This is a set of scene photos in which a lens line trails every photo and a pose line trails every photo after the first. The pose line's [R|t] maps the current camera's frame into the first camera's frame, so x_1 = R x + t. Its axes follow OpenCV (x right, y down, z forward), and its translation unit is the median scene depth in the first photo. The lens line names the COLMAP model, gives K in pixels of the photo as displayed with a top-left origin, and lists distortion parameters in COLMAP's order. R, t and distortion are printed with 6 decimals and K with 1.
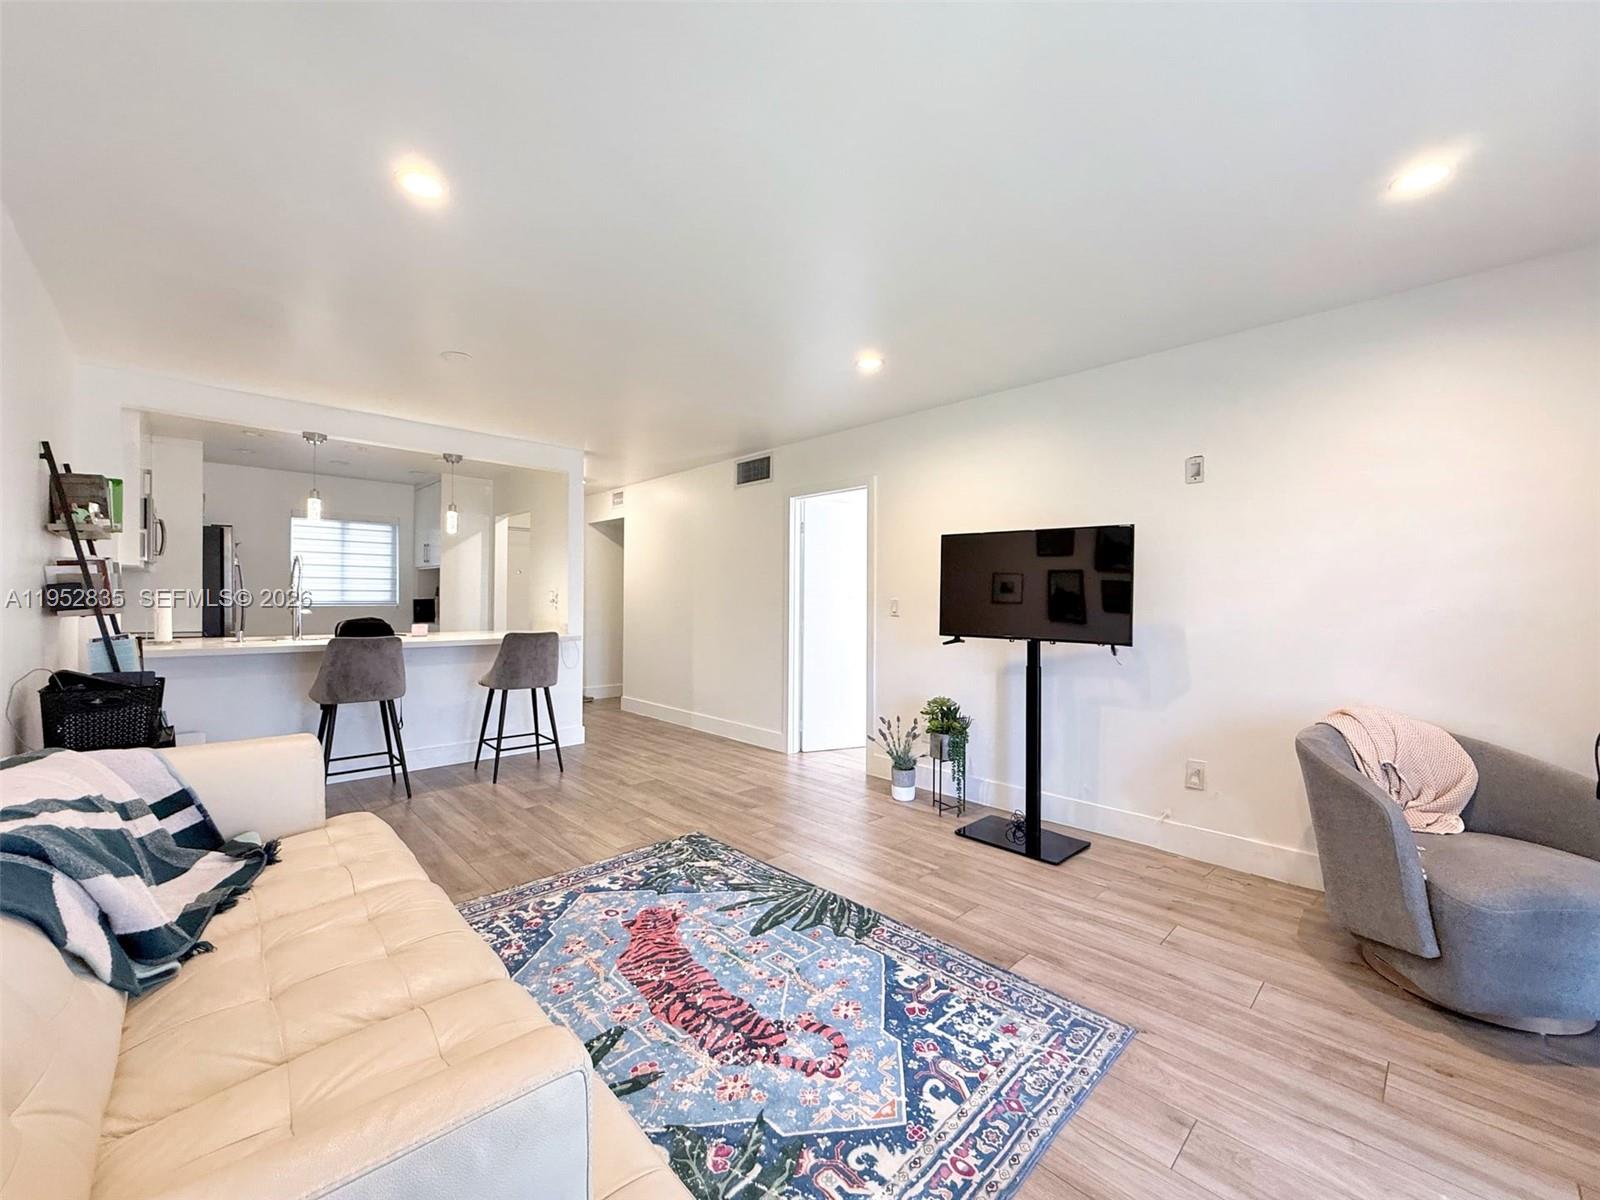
lens RADIAL K [[639.2, 0, 800.0], [0, 639.2, 600.0], [0, 0, 1]] dist [-0.002244, -0.000179]
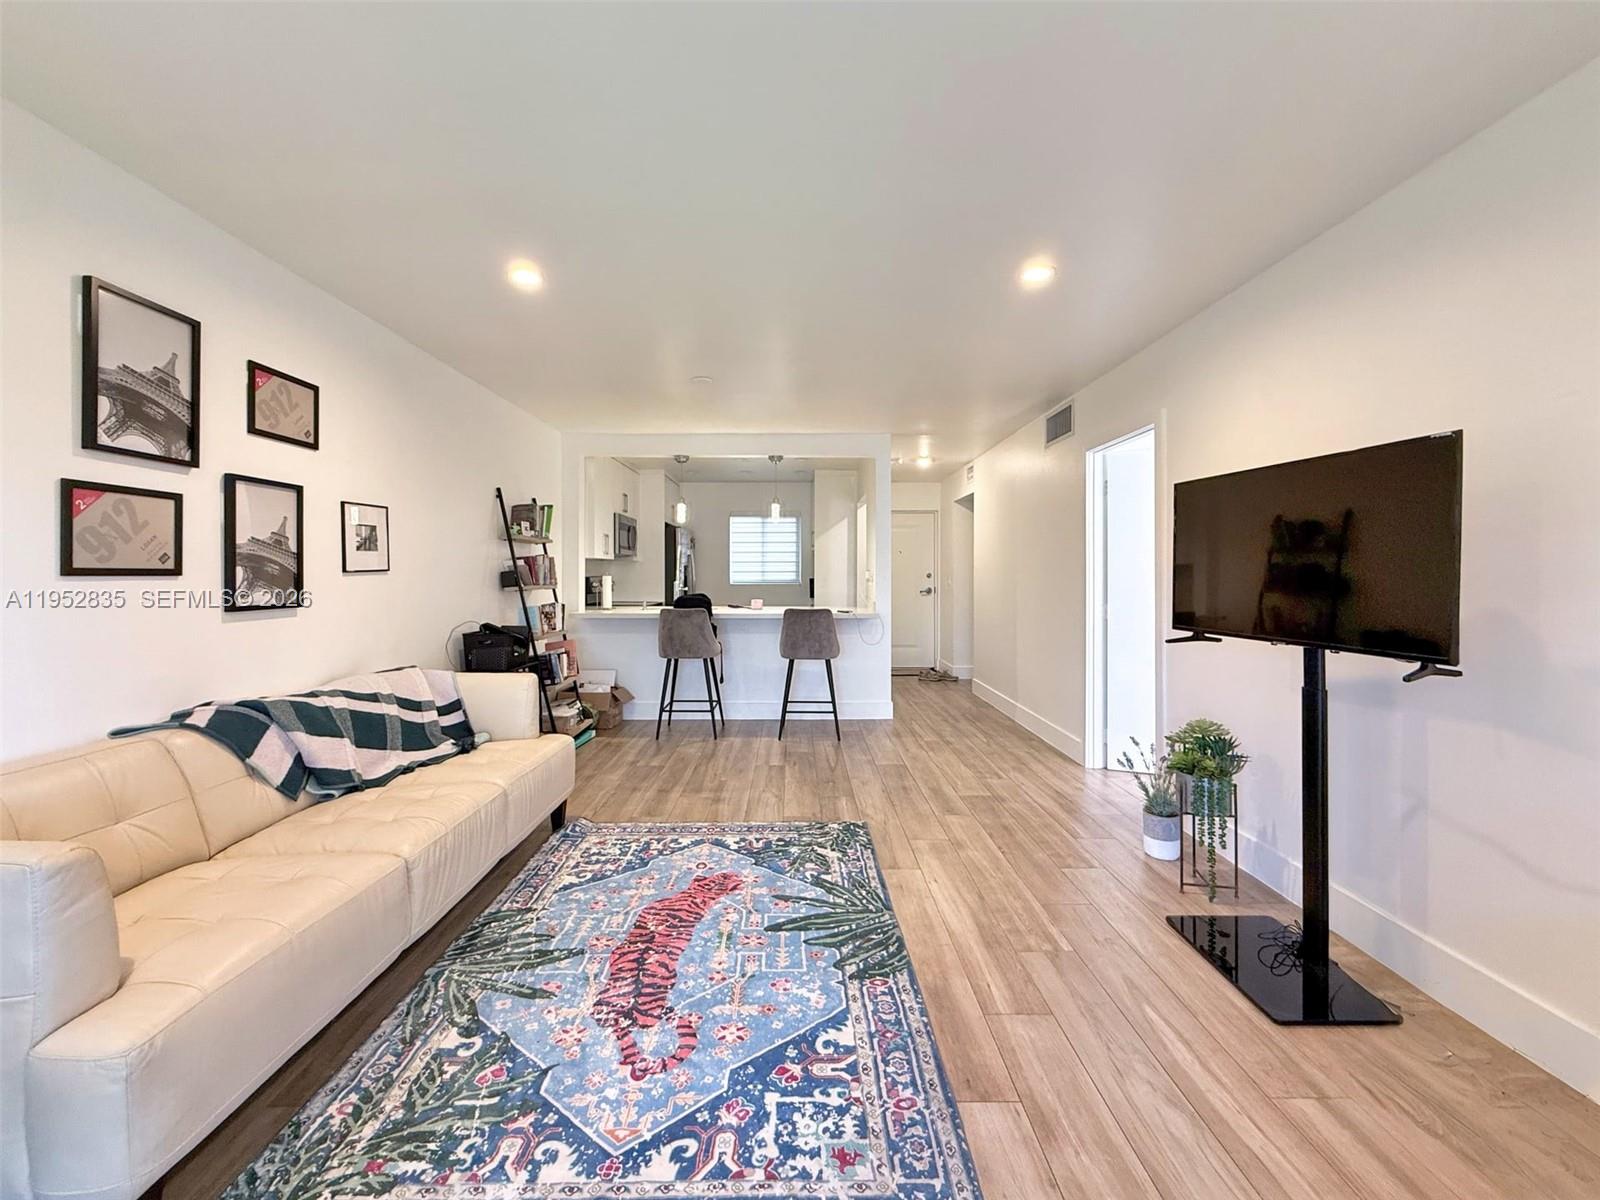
lens RADIAL K [[652.7, 0, 795.3], [0, 652.7, 574.6], [0, 0, 1]] dist [-0.001032, -0.000178]
pose [[0.721466, -0.008281, -0.692401, 0.591160], [0.005395, 0.999965, -0.006338, -0.002308], [0.692429, 0.000837, 0.721485, 0.296183]]
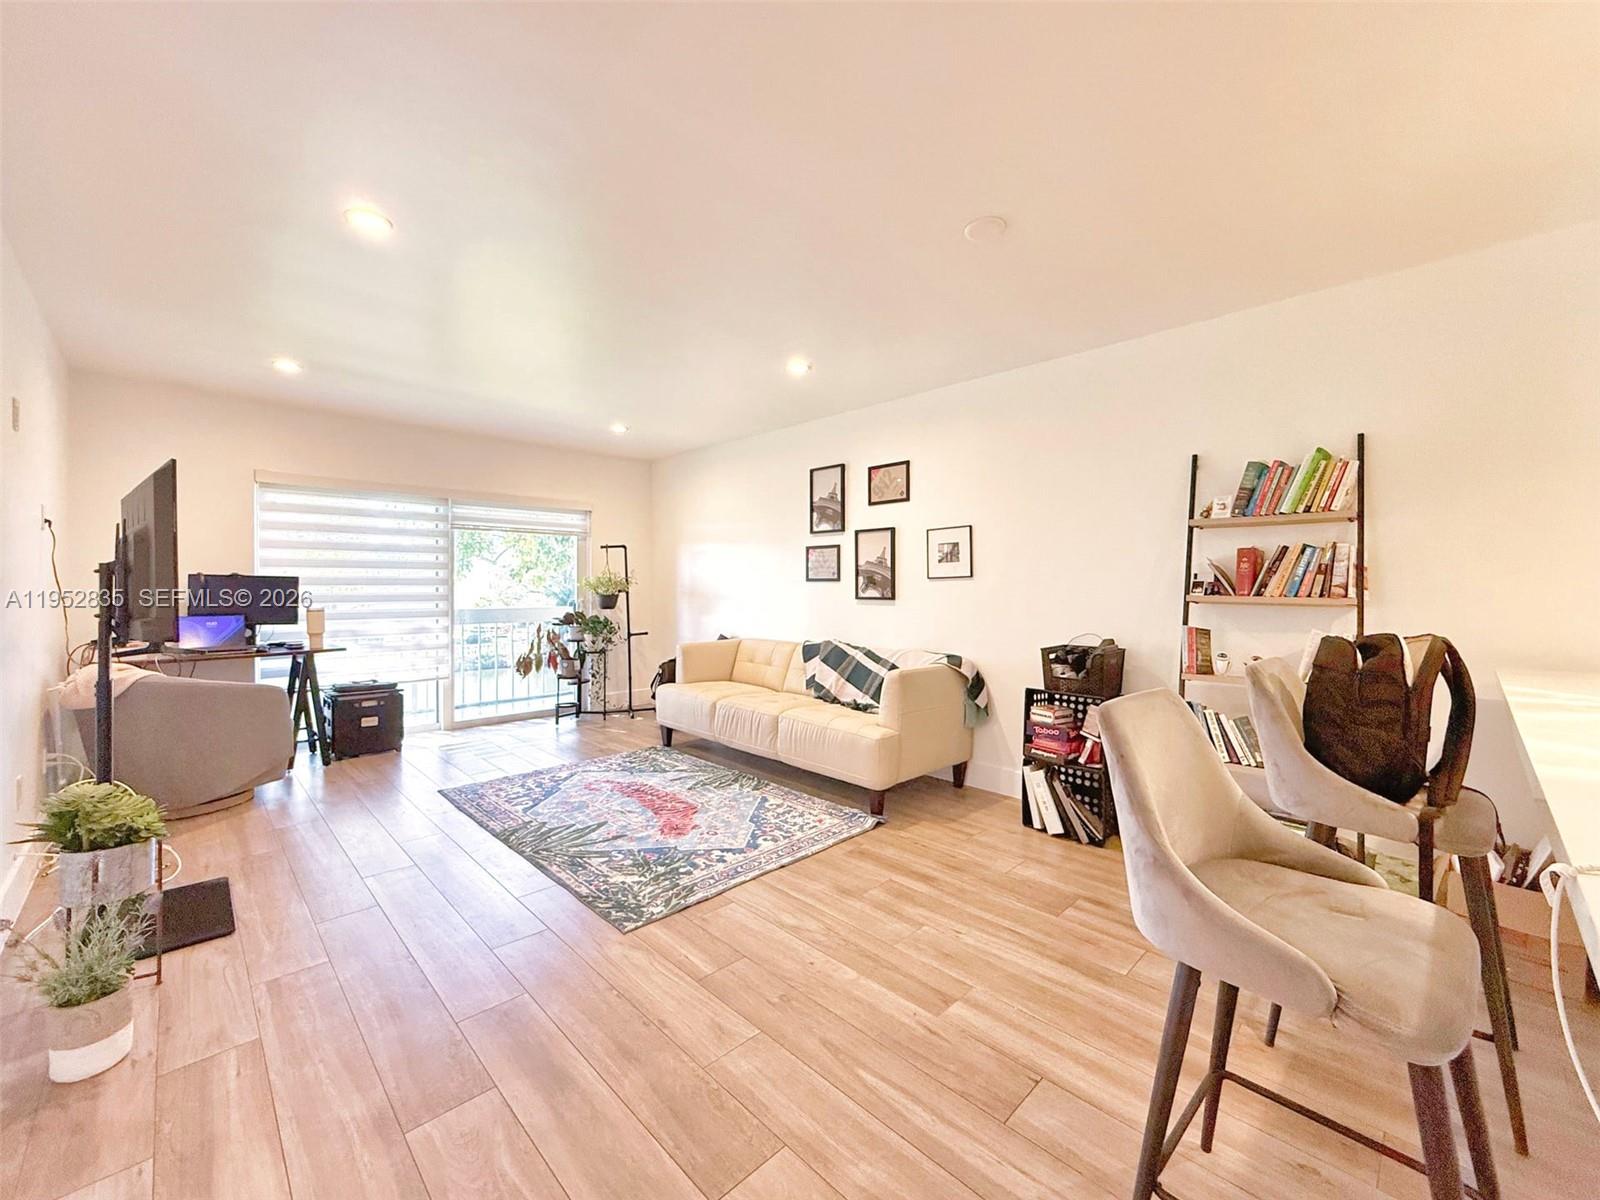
lens RADIAL K [[647.2, 0, 793.8], [0, 647.2, 588.7], [0, 0, 1]] dist [-0.000540, -0.000357]
pose [[-0.999938, -0.010680, 0.003258, -0.445075], [-0.010666, 0.999934, 0.004287, 0.003807], [-0.003303, 0.004252, -0.999986, 2.222539]]
